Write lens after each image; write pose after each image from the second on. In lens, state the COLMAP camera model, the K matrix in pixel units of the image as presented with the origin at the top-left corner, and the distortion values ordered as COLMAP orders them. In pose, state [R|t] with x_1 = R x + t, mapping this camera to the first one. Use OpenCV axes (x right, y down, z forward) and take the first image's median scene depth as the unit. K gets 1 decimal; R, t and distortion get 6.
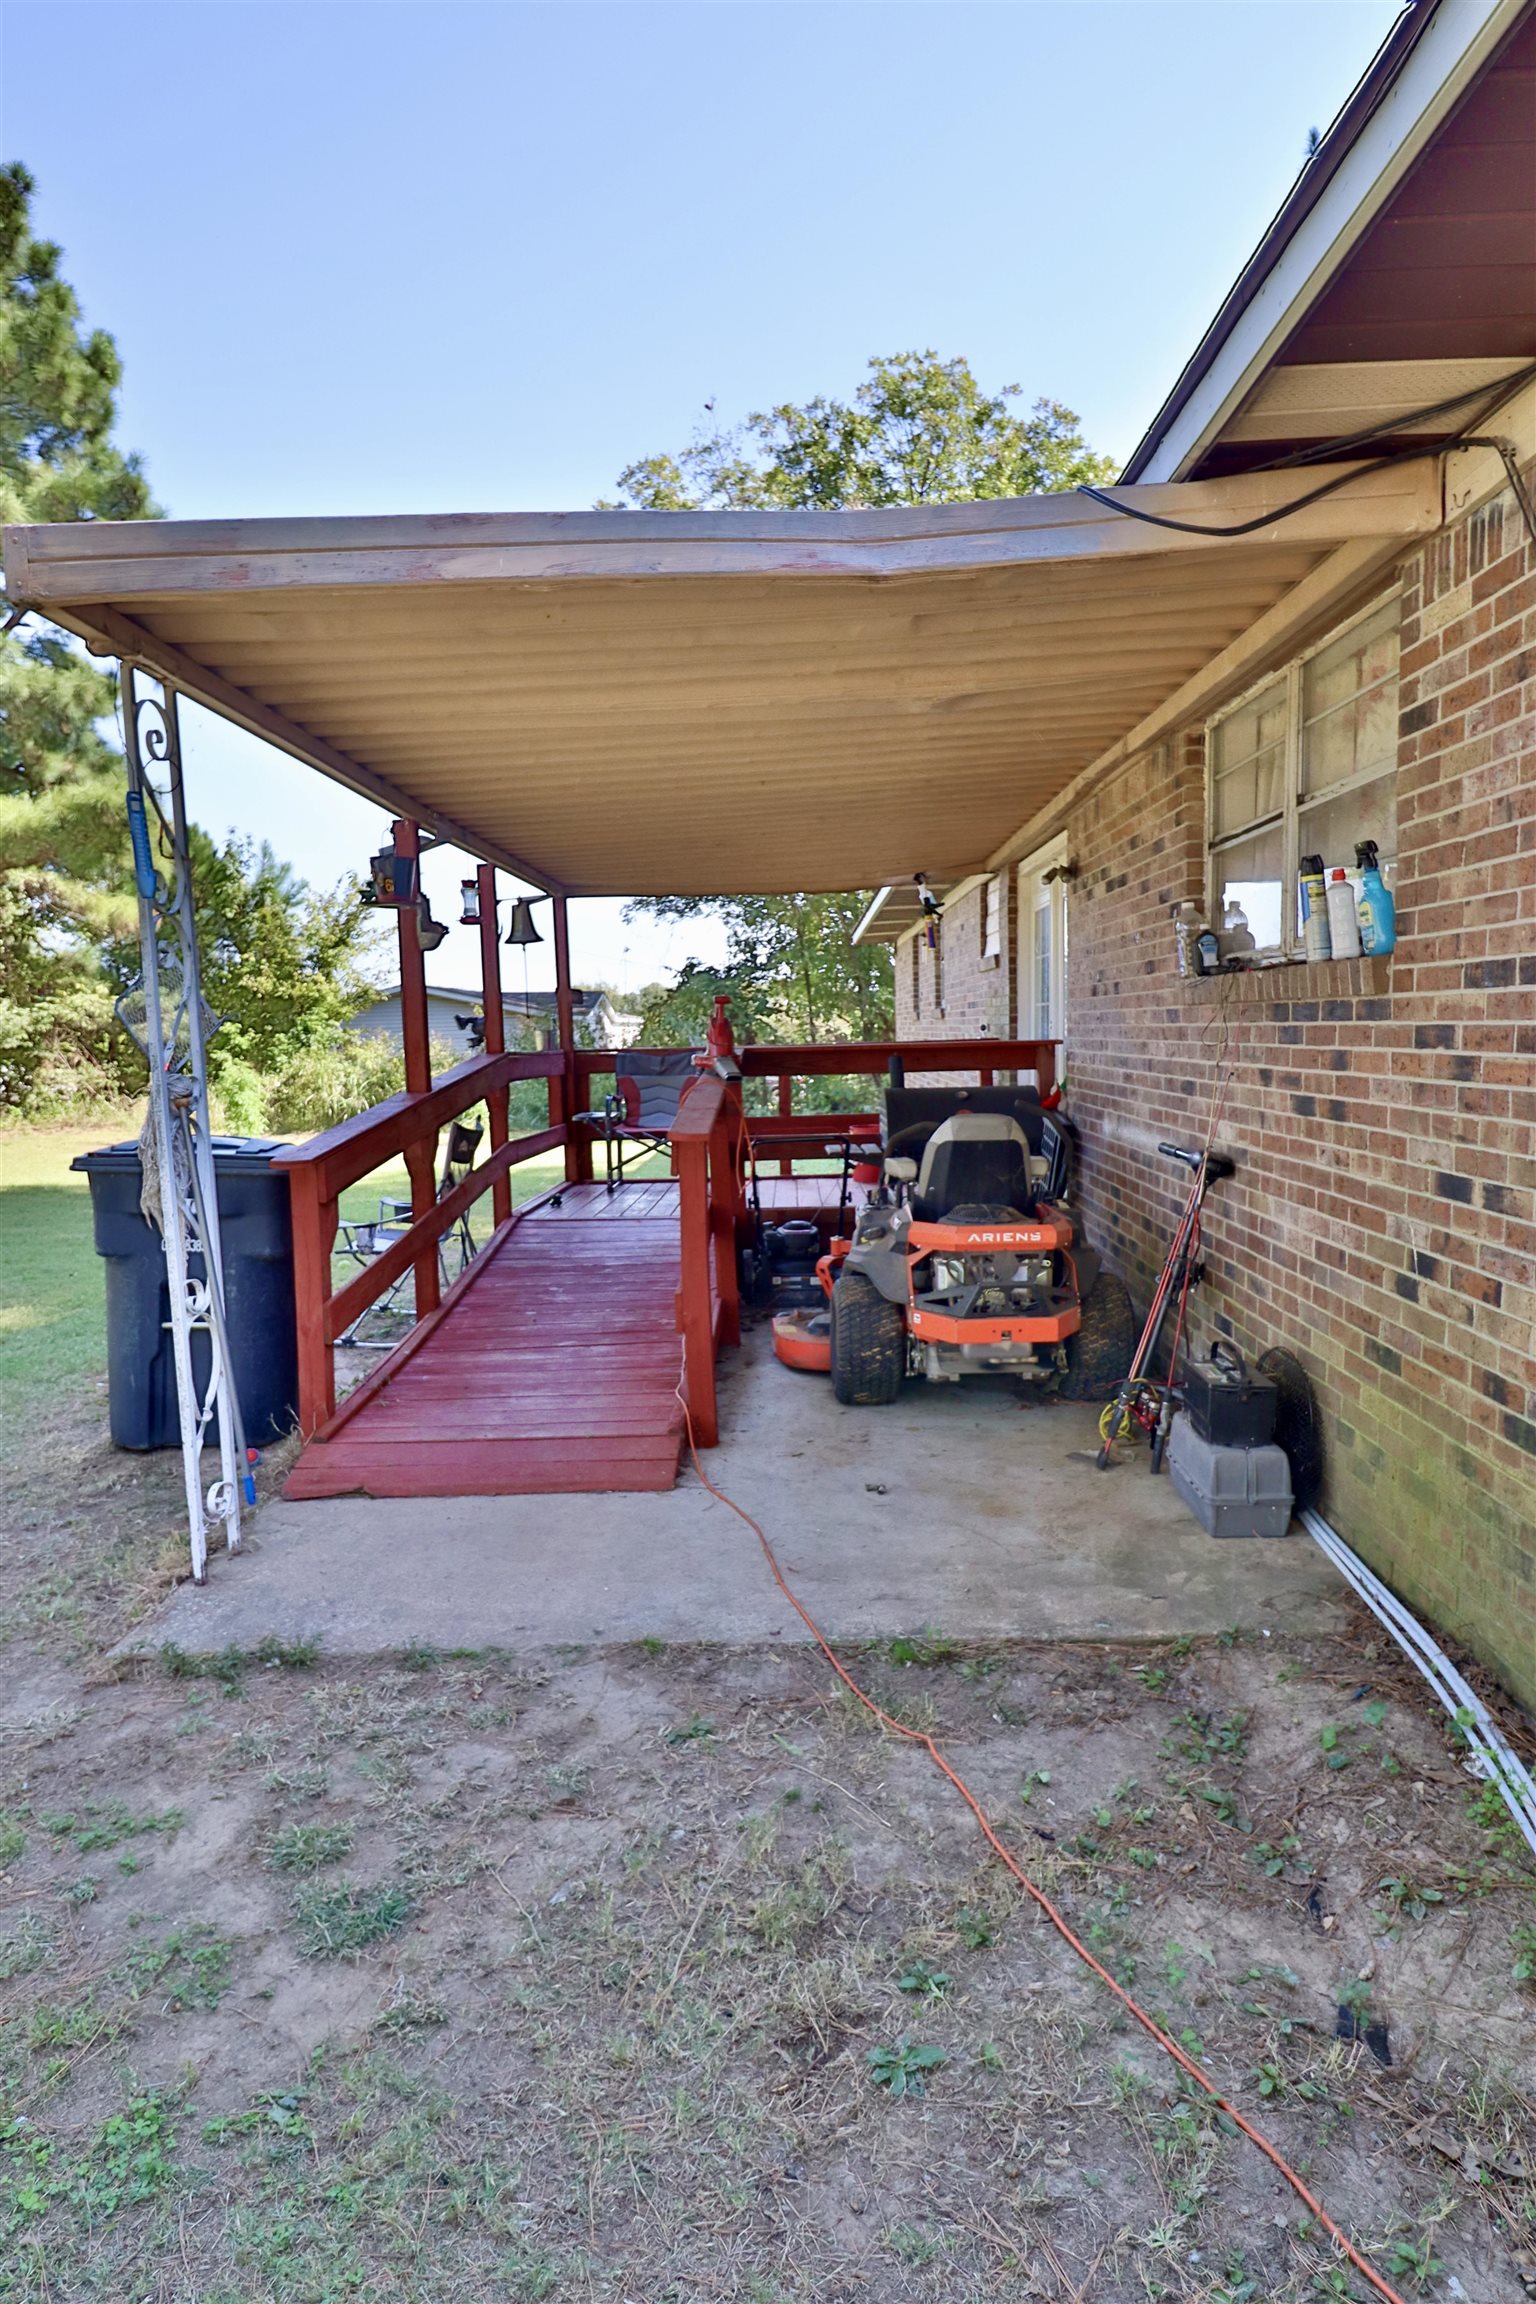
lens RADIAL K [[1270.5, 0, 788.0], [0, 1270.5, 1155.3], [0, 0, 1]] dist [0.004482, -0.015675]
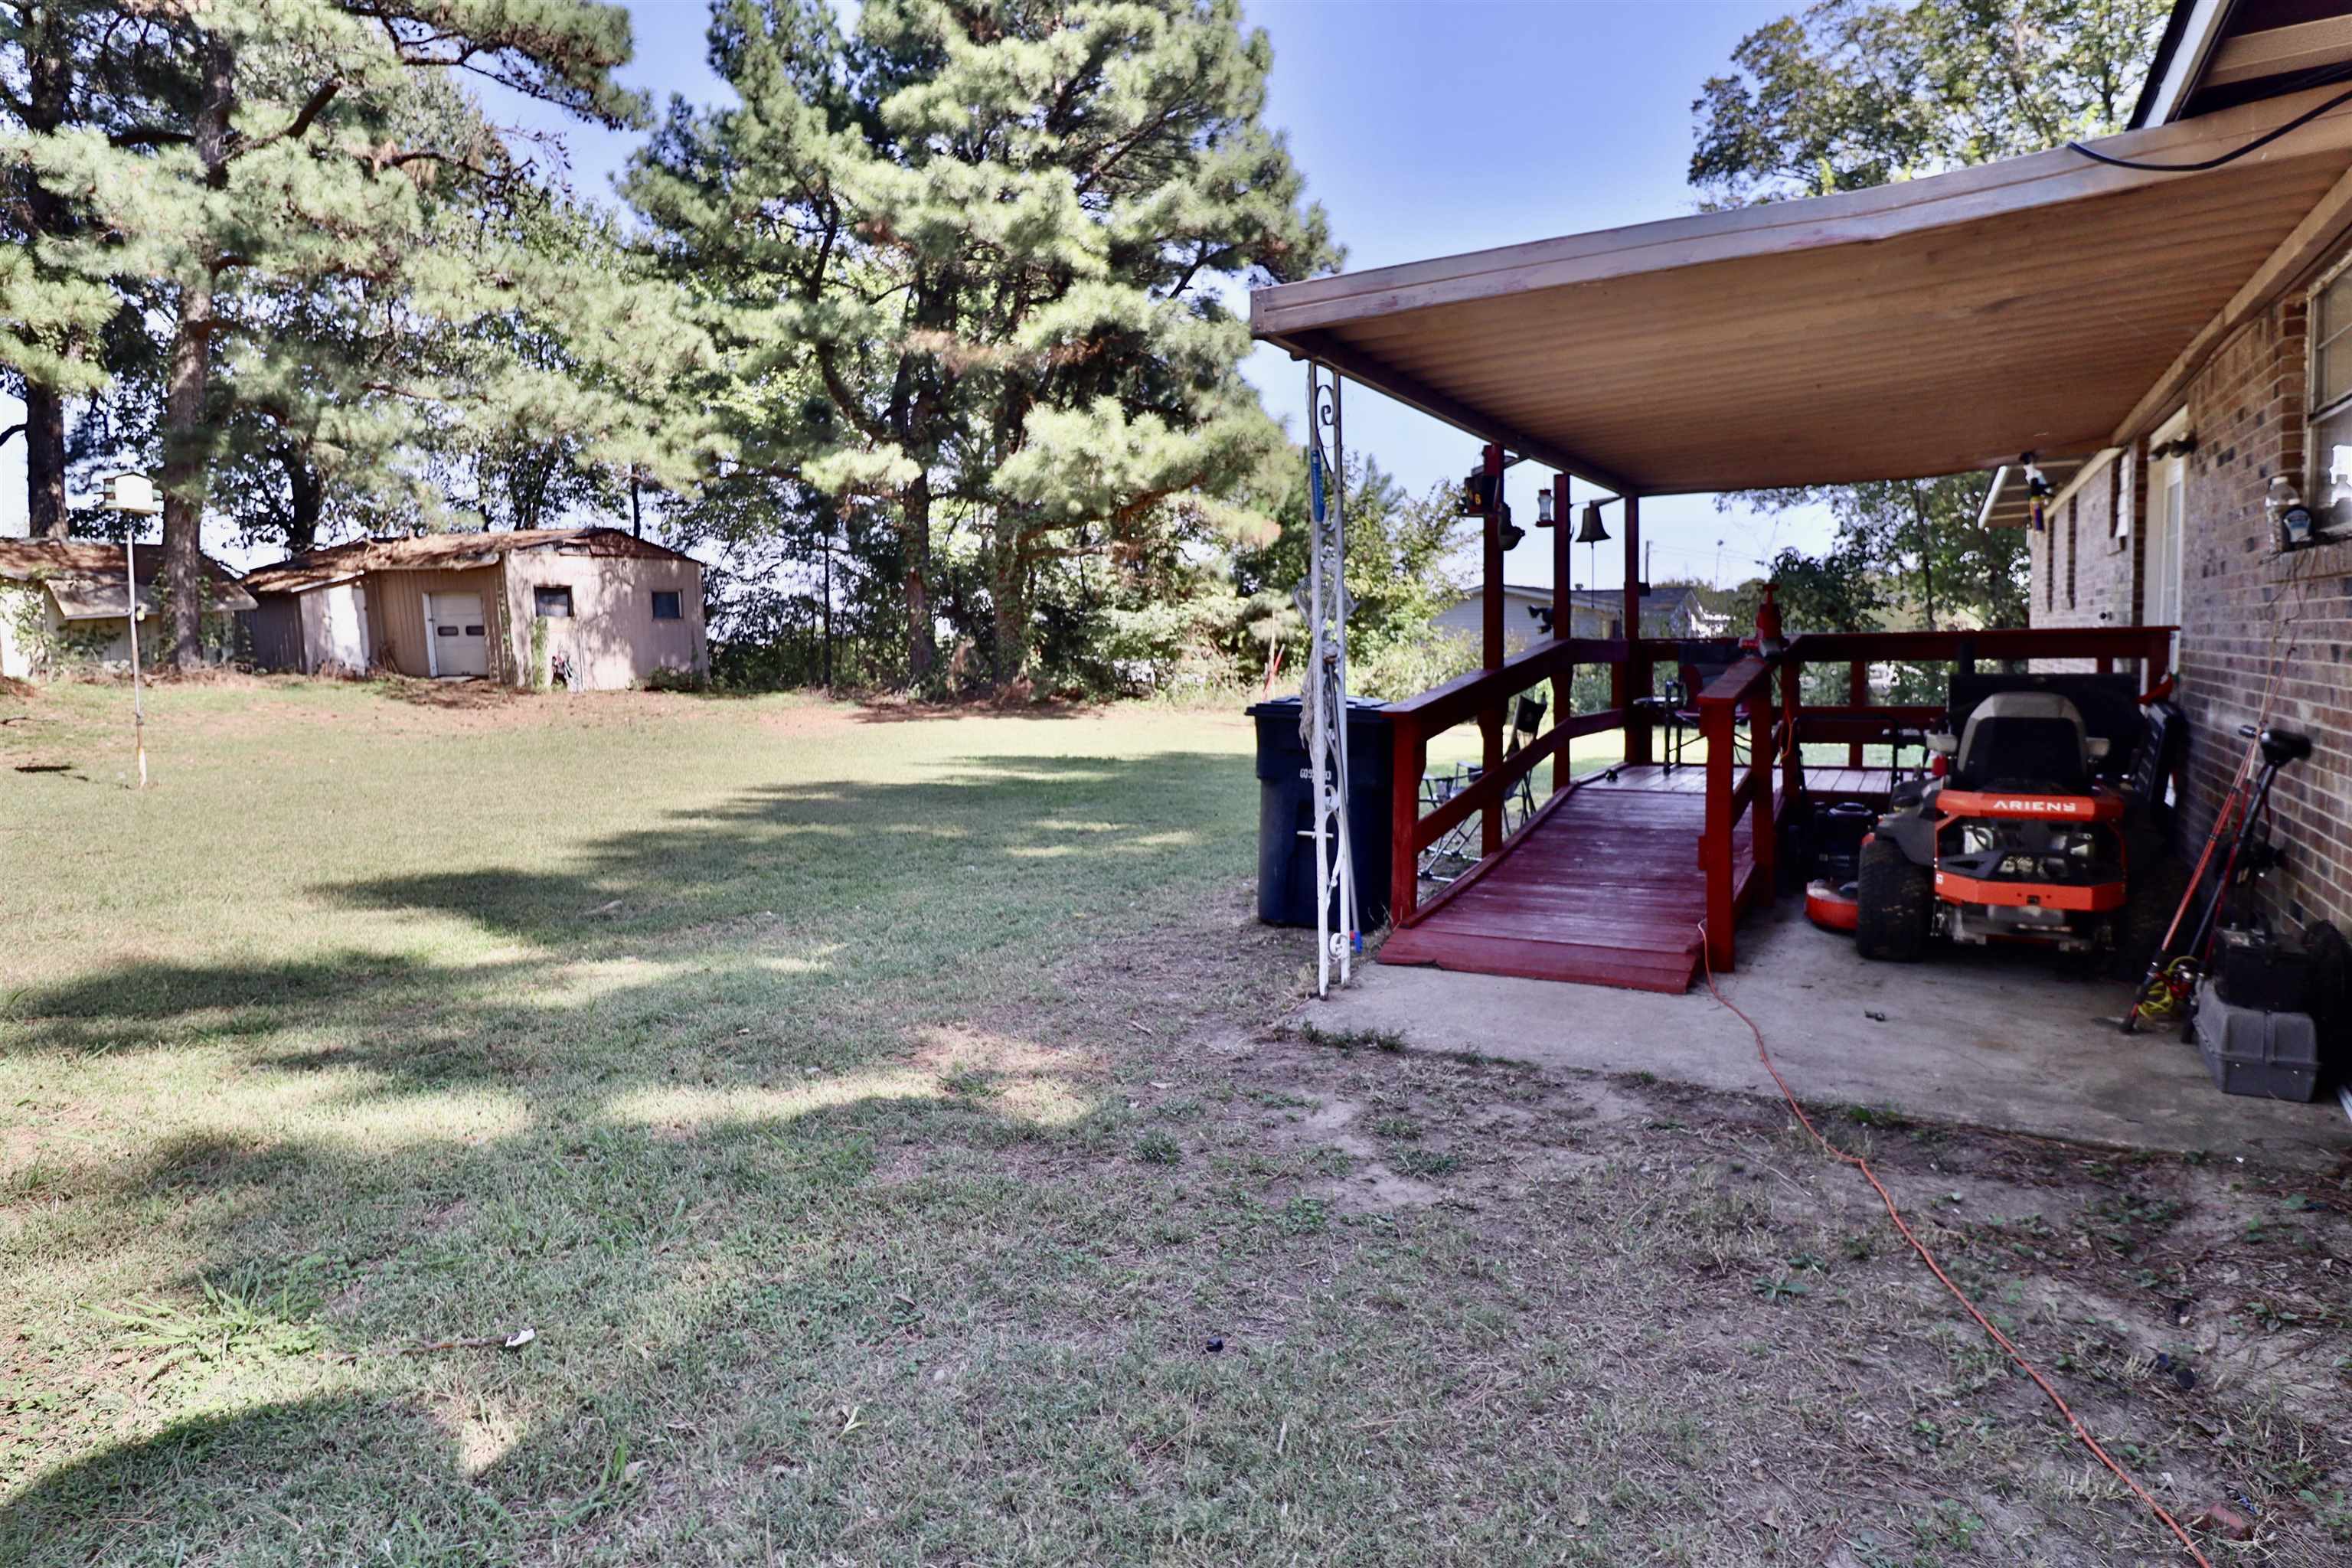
lens RADIAL K [[1297.0, 0, 1186.5], [0, 1297.0, 756.5], [0, 0, 1]] dist [0.004482, -0.015675]
pose [[0.869330, 0.046870, -0.492005, 0.082149], [-0.047859, 0.998798, 0.010586, 0.044045], [0.491909, 0.014344, 0.870528, -0.266678]]
